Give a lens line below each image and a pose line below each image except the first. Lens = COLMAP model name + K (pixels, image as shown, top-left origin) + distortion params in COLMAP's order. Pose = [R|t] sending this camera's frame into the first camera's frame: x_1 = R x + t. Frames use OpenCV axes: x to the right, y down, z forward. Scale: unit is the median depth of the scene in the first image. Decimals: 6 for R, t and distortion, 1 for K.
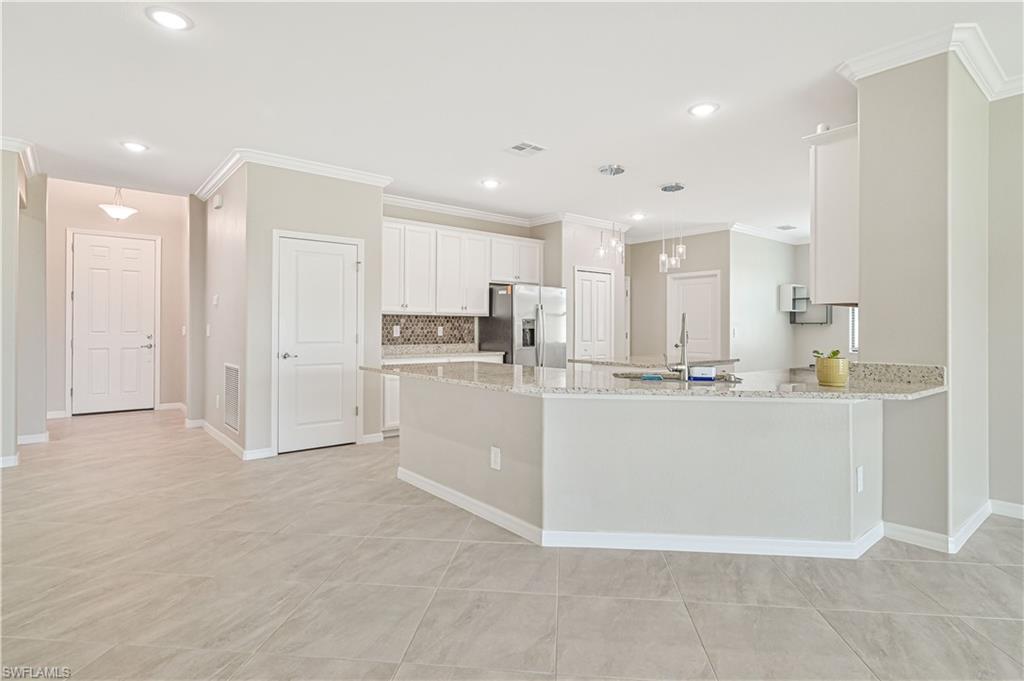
lens RADIAL K [[525.6, 0, 517.3], [0, 525.6, 326.1], [0, 0, 1]] dist [-0.001114, 0.002742]
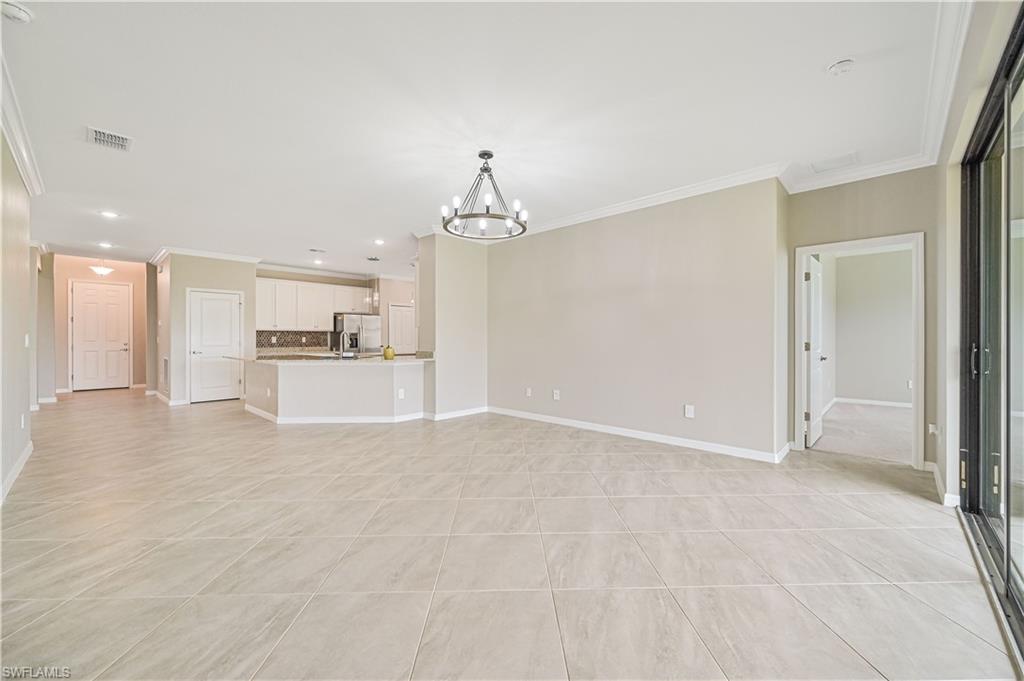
lens RADIAL K [[403.8, 0, 515.0], [0, 403.8, 338.5], [0, 0, 1]] dist [0.002615, -0.000090]
pose [[0.992857, -0.004057, 0.119243, 0.503221], [0.003404, 0.999978, 0.005673, 0.000403], [-0.119263, -0.005227, 0.992849, -0.563808]]
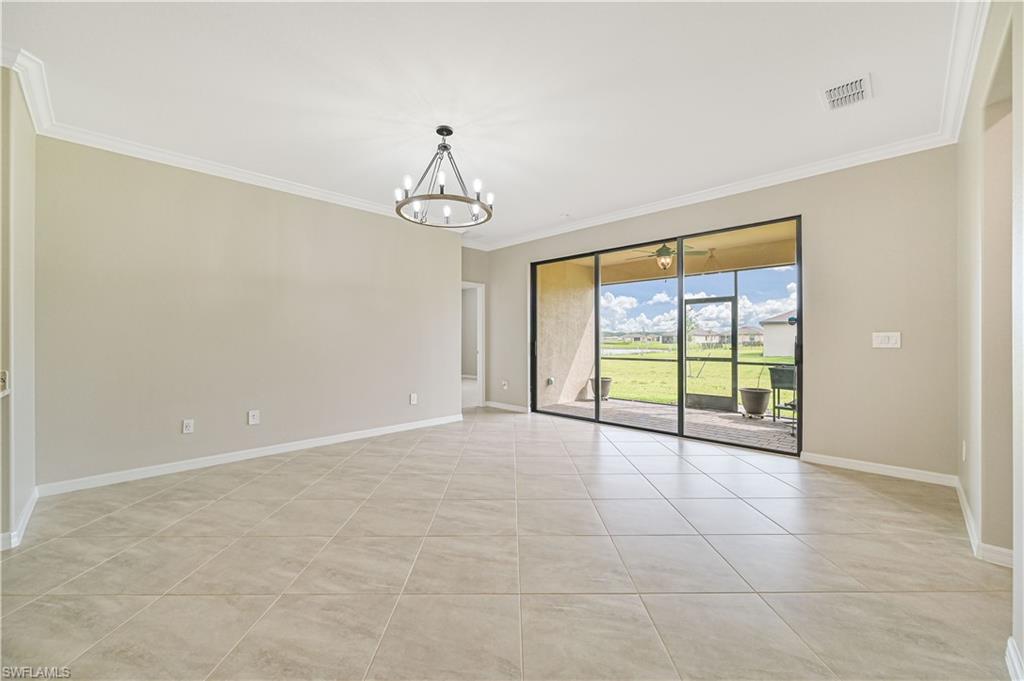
lens RADIAL K [[403.8, 0, 511.8], [0, 403.8, 338.9], [0, 0, 1]] dist [0.002615, -0.000090]
pose [[-0.098444, -0.003023, 0.995138, -0.042445], [-0.006839, 0.999974, 0.002361, 0.002480], [-0.995119, -0.006574, -0.098462, 0.043708]]
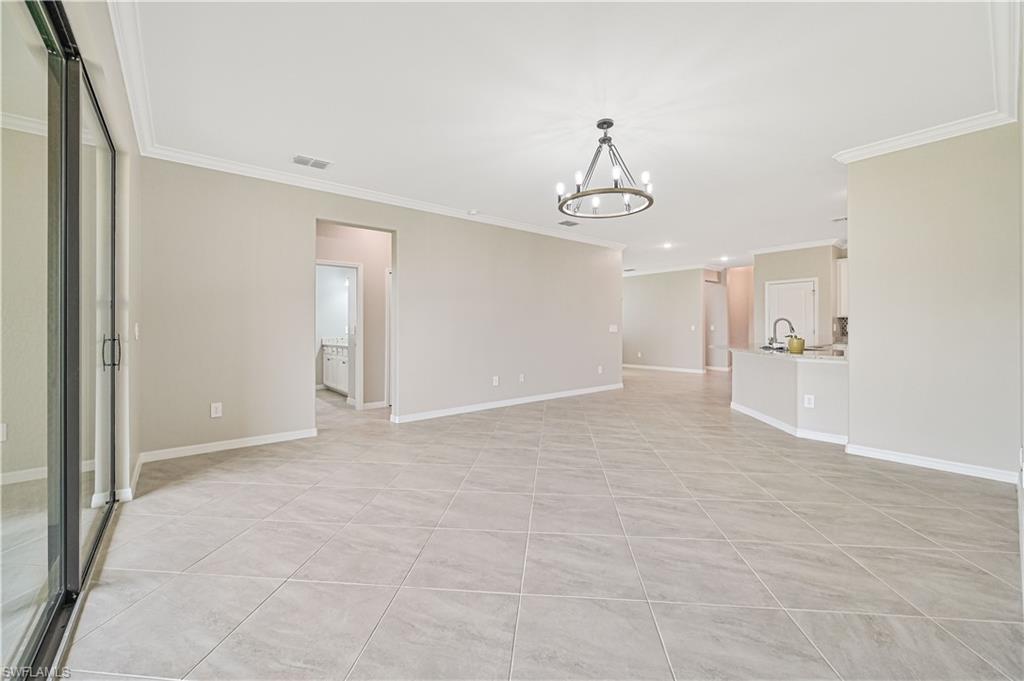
lens RADIAL K [[403.8, 0, 511.6], [0, 403.8, 334.8], [0, 0, 1]] dist [0.002615, -0.000090]
pose [[-0.007557, 0.010913, -0.999912, 1.112029], [0.011061, 0.999880, 0.010829, 0.007037], [0.999910, -0.010979, -0.007677, -0.048983]]
